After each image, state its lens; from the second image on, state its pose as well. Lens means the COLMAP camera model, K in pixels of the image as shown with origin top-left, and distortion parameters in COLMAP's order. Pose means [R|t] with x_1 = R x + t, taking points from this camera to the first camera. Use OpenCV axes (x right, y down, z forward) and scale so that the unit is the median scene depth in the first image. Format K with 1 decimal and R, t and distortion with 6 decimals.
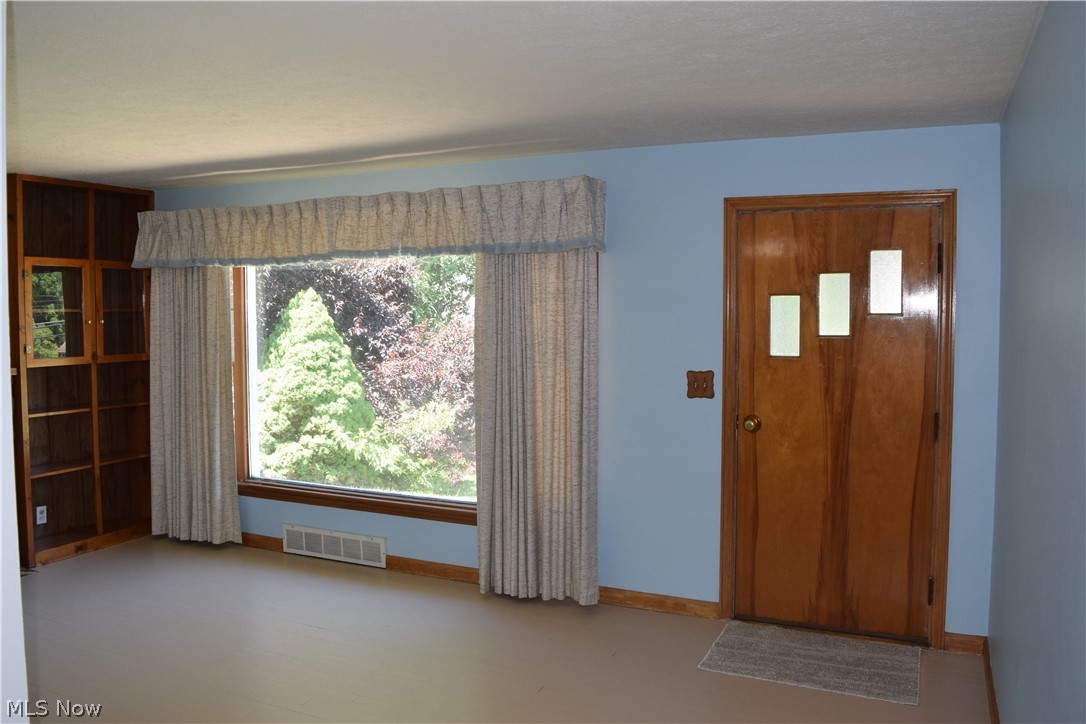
lens RADIAL K [[854.7, 0, 543.0], [0, 854.7, 362.0], [0, 0, 1]] dist [-0.095525, 0.028199]
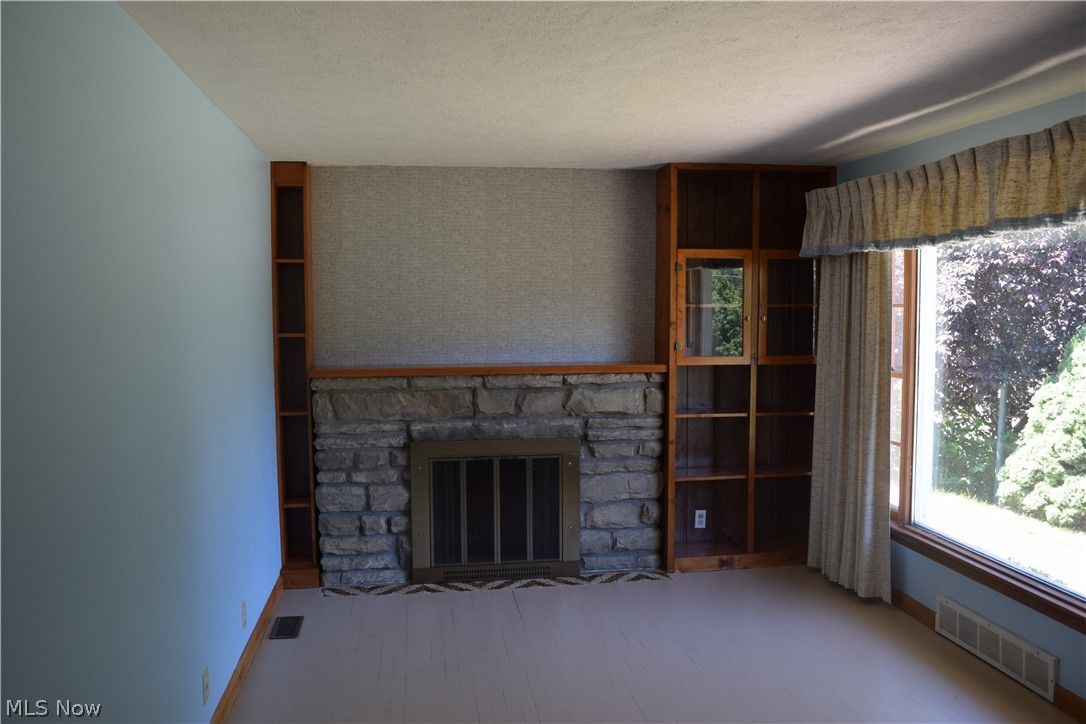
lens RADIAL K [[854.7, 0, 543.0], [0, 854.7, 362.0], [0, 0, 1]] dist [-0.095525, 0.028199]
pose [[0.542309, 0.054482, -0.838411, 0.107772], [-0.047533, 0.998287, 0.034126, -0.021185], [0.838834, 0.021345, 0.543969, 0.302617]]
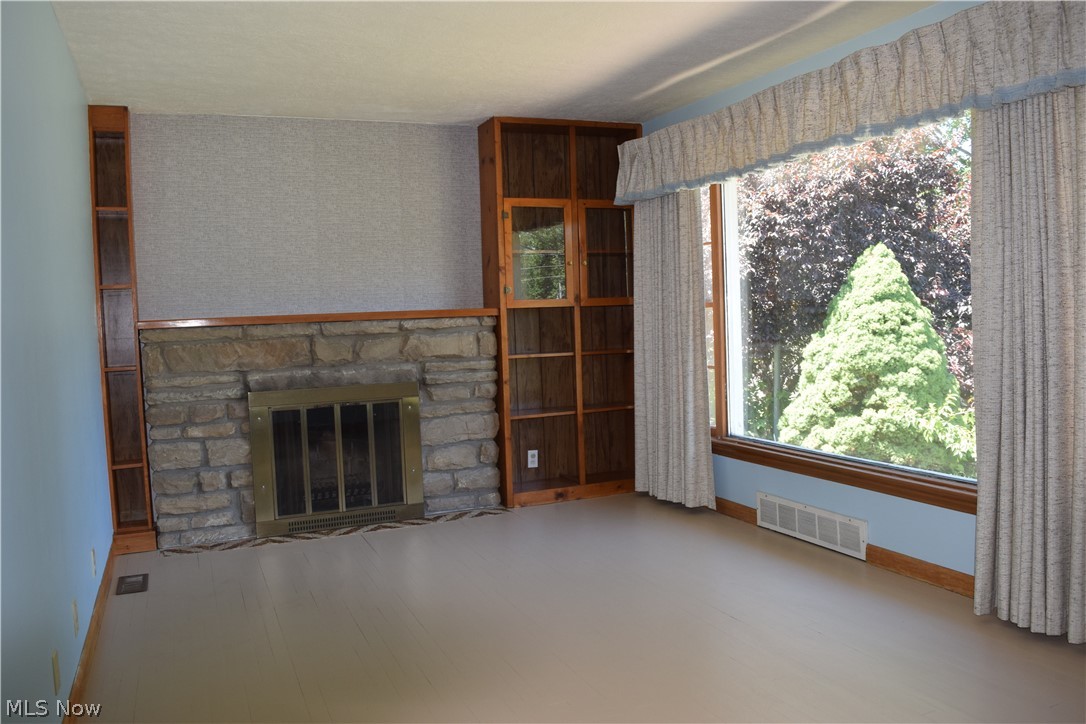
lens RADIAL K [[854.7, 0, 543.0], [0, 854.7, 362.0], [0, 0, 1]] dist [-0.095525, 0.028199]
pose [[0.740826, 0.011011, -0.671607, 0.097061], [-0.005538, 0.999932, 0.010286, 0.055665], [0.671674, -0.003901, 0.740837, 0.234803]]
